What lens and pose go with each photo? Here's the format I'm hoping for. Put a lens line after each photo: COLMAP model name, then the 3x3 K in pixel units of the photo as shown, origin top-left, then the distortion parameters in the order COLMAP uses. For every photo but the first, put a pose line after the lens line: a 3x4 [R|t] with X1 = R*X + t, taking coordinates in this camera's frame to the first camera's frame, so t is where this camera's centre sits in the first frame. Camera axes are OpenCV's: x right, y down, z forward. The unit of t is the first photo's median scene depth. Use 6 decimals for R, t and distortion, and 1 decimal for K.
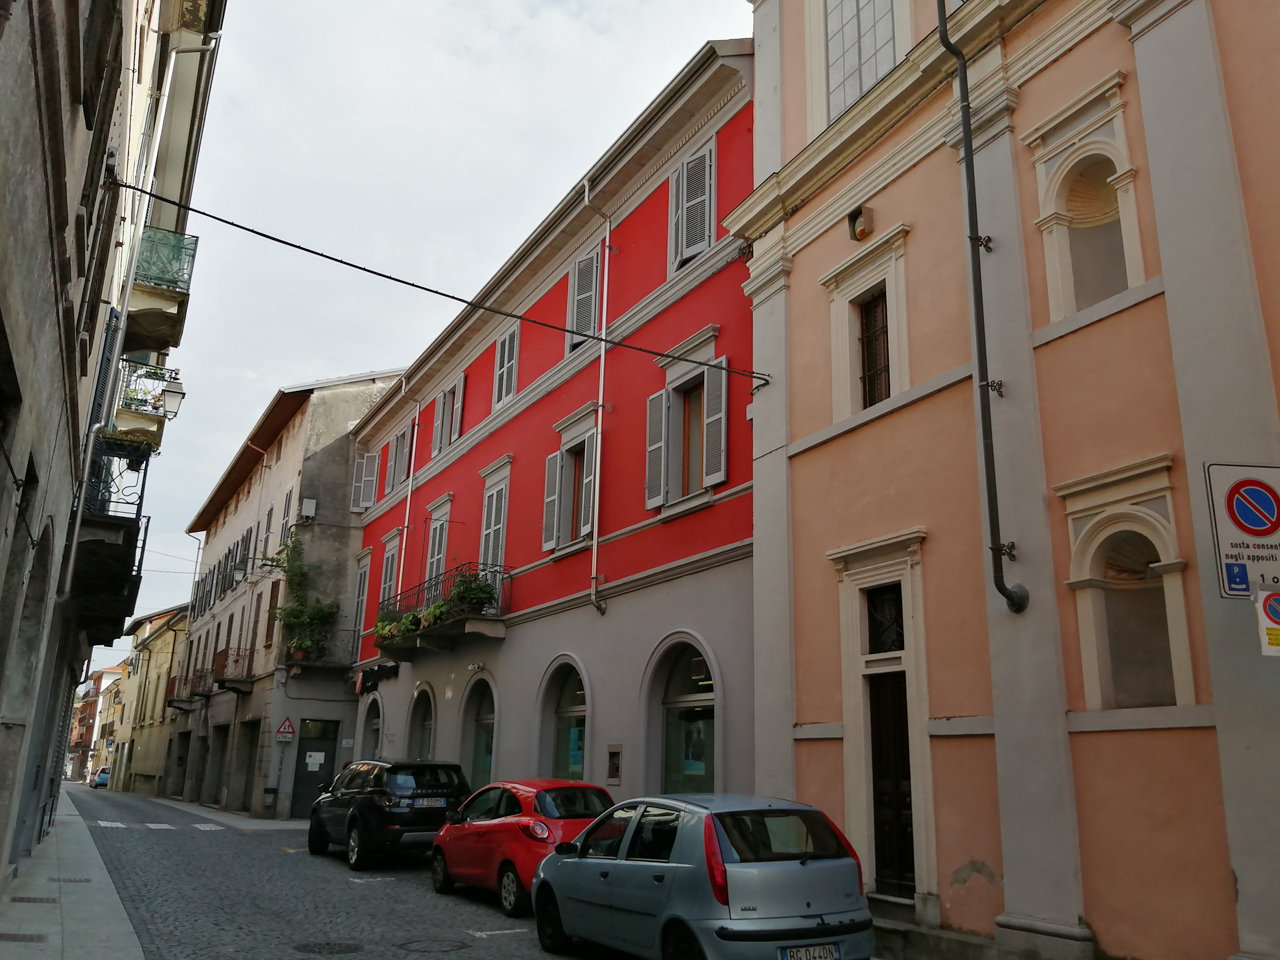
lens RADIAL K [[986.0, 0, 641.0], [0, 986.0, 510.2], [0, 0, 1]] dist [-0.001098, -0.003117]
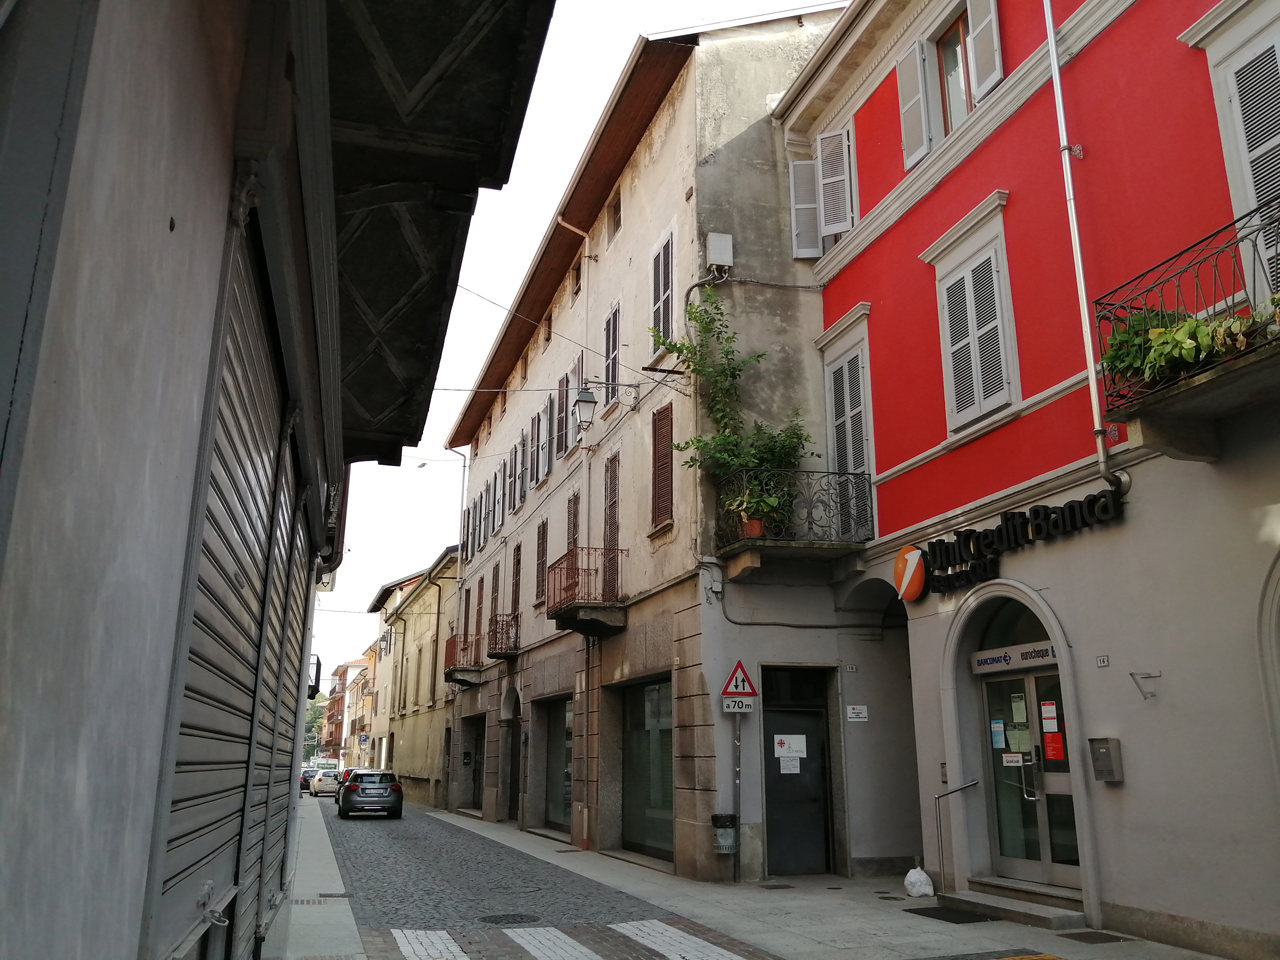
lens RADIAL K [[1018.4, 0, 640.0], [0, 1018.4, 480.0], [0, 0, 1]] dist [0.073246, -0.003443]
pose [[0.975025, -0.082960, -0.206018, -0.269965], [0.082062, 0.996544, -0.012915, 0.114012], [0.206377, -0.004314, 0.978463, 0.463714]]
